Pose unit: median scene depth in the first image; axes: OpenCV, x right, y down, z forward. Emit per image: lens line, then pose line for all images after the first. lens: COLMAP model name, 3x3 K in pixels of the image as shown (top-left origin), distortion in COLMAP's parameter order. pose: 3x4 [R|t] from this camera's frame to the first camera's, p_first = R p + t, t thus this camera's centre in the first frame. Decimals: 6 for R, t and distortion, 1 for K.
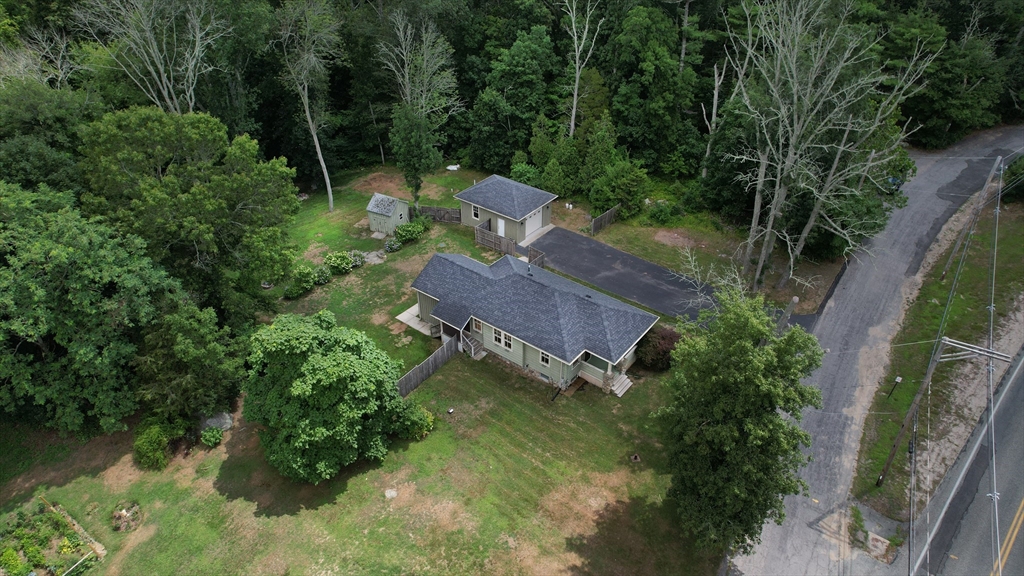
lens RADIAL K [[654.9, 0, 512.0], [0, 654.9, 288.0], [0, 0, 1]] dist [-0.082008, 0.074921]
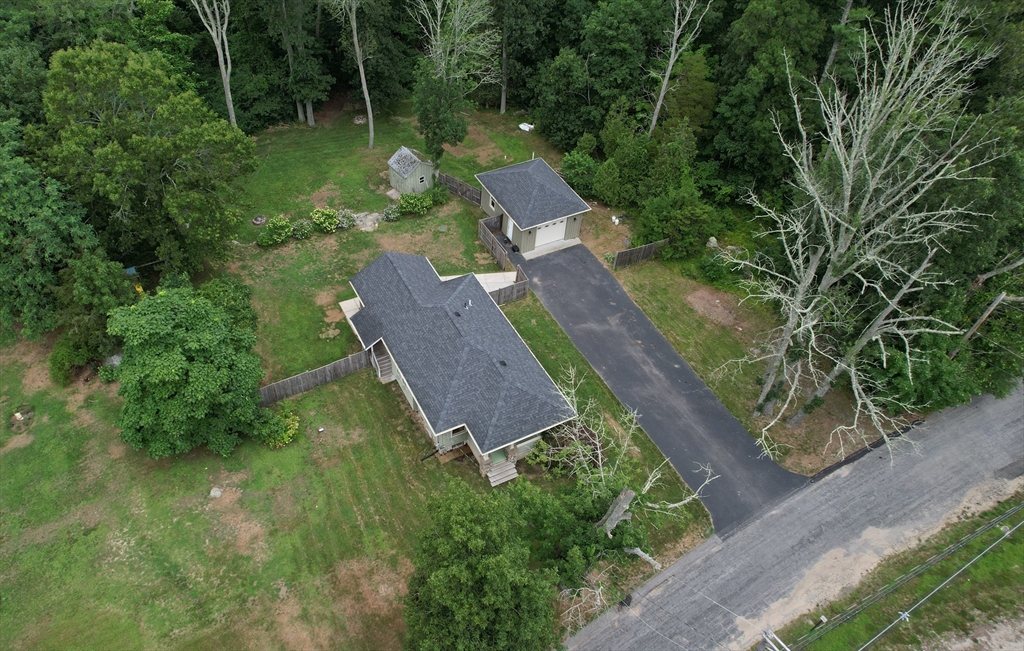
lens RADIAL K [[740.7, 0, 451.3], [0, 740.7, 324.7], [0, 0, 1]] dist [-0.074362, 0.076390]
pose [[0.891270, 0.327822, -0.313320, 0.255388], [-0.260855, 0.935810, 0.237096, -0.182396], [0.370934, -0.129586, 0.919574, 0.074302]]
